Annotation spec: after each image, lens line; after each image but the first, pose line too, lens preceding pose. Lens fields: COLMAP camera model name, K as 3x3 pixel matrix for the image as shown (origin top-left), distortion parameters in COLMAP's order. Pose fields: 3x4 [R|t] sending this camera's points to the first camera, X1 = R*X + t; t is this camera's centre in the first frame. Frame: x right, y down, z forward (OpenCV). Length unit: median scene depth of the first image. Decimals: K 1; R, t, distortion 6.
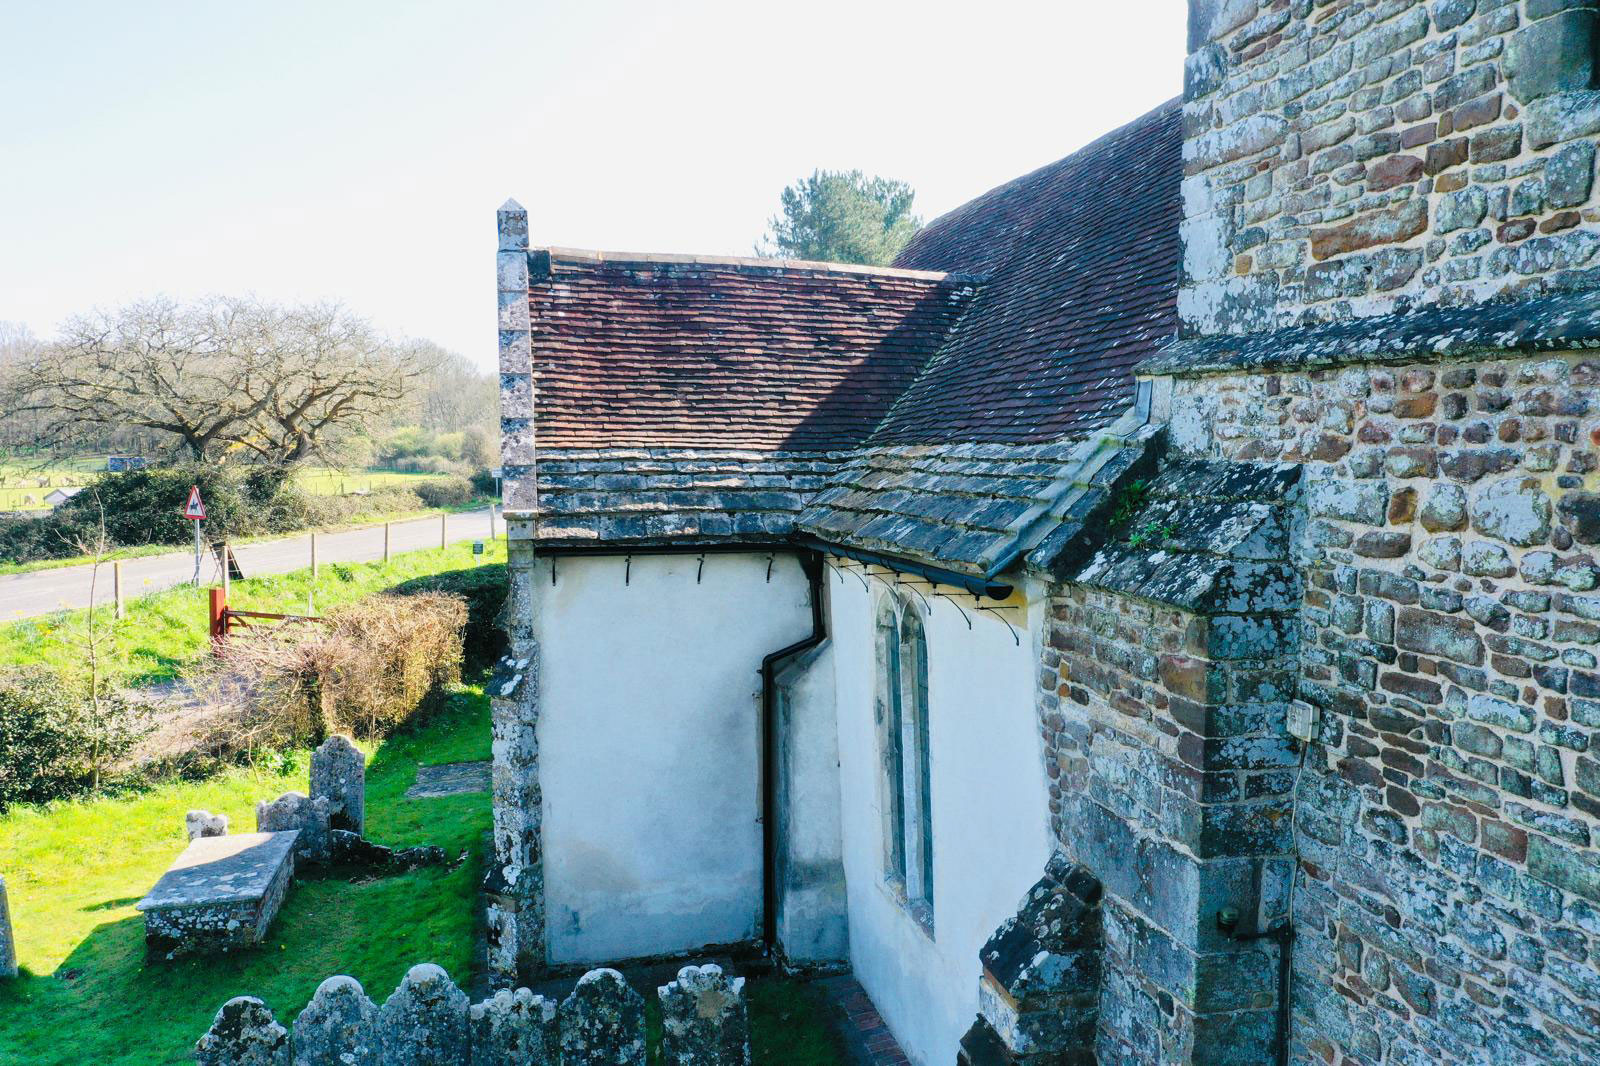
lens RADIAL K [[1275.6, 0, 811.7], [0, 1275.6, 529.2], [0, 0, 1]] dist [-0.004210, 0.008011]
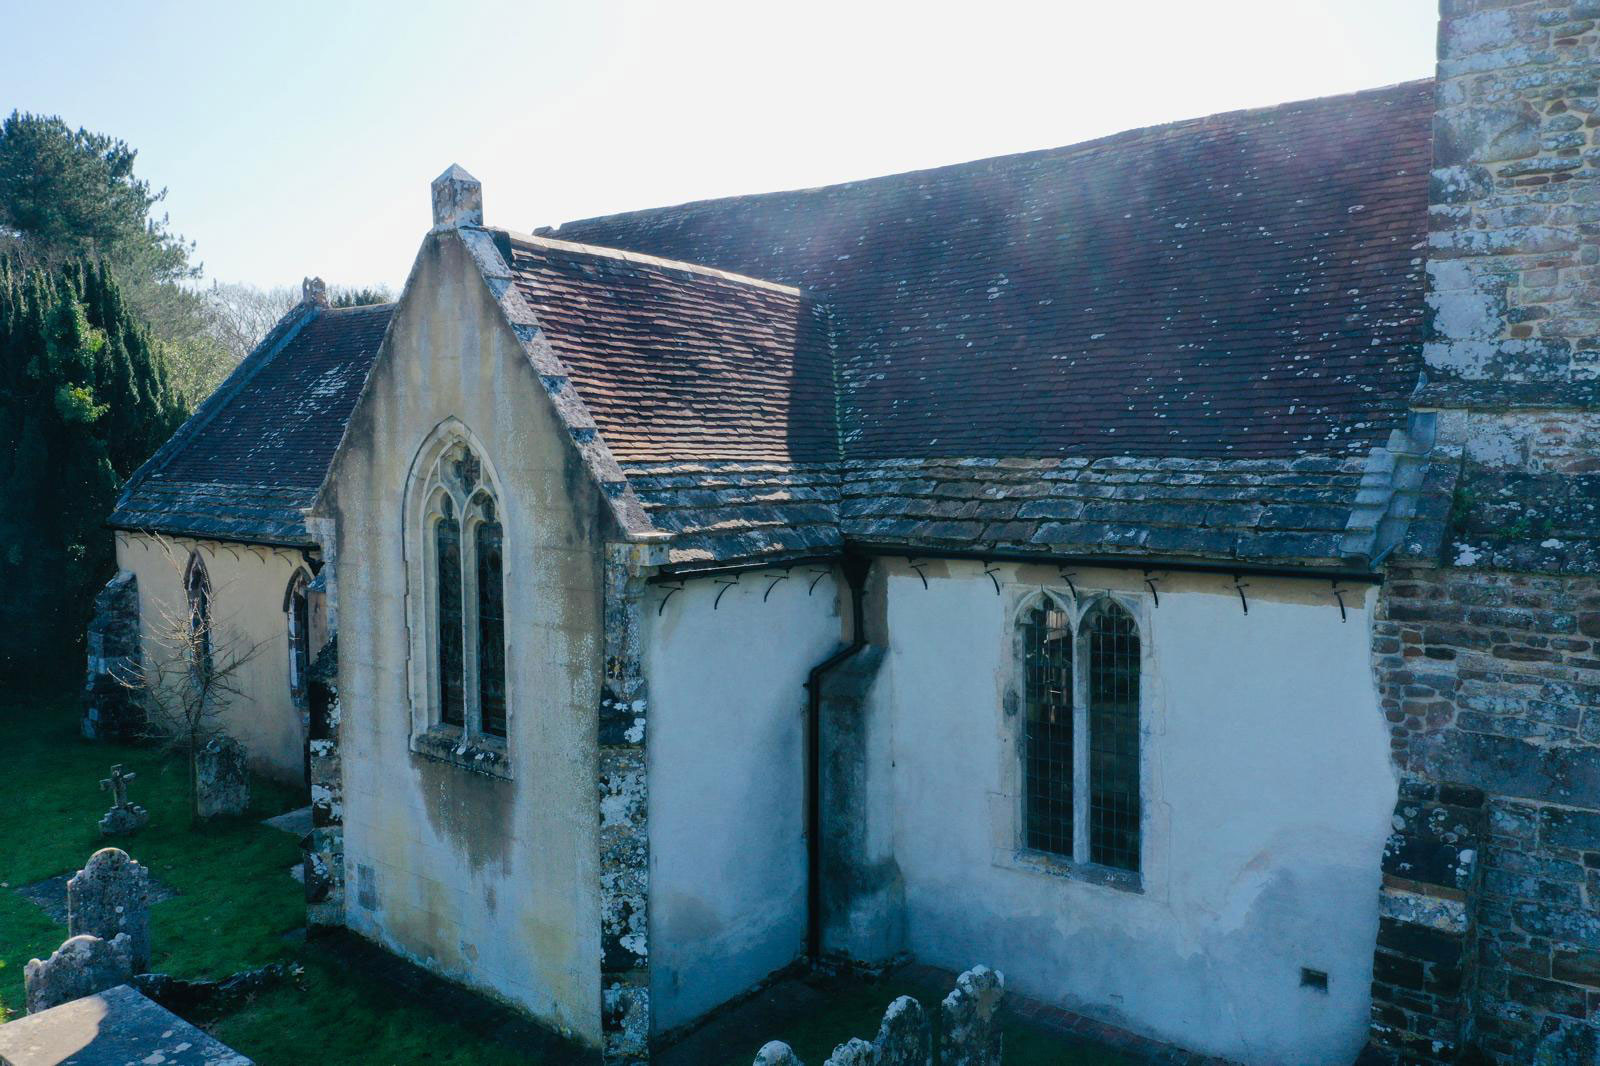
lens RADIAL K [[1275.6, 0, 793.9], [0, 1275.6, 532.5], [0, 0, 1]] dist [-0.004210, 0.008011]
pose [[0.787640, -0.041844, 0.614713, -0.665450], [0.039563, 0.999067, 0.017314, -0.025252], [-0.614864, 0.010683, 0.788561, 0.226642]]
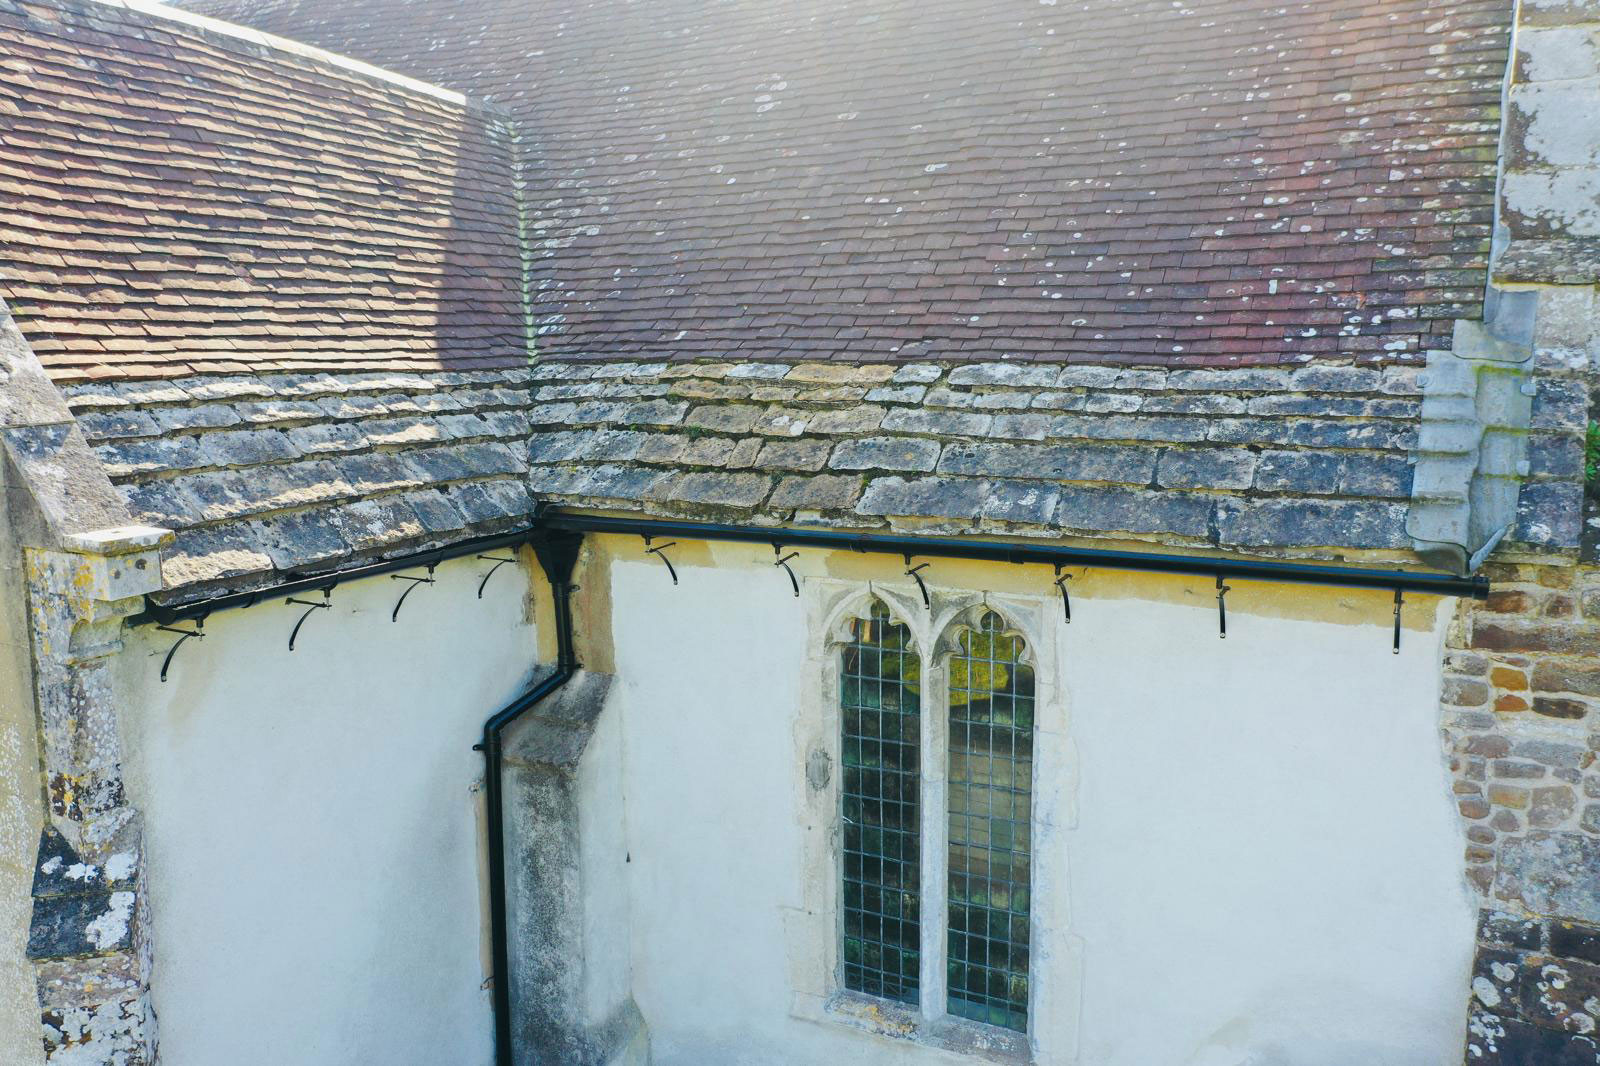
lens RADIAL K [[1275.6, 0, 794.9], [0, 1275.6, 532.1], [0, 0, 1]] dist [-0.004210, 0.008011]
pose [[0.641895, -0.120870, 0.757206, -0.390962], [0.048215, 0.991906, 0.117462, -0.051581], [-0.765275, -0.038890, 0.642528, 0.519335]]
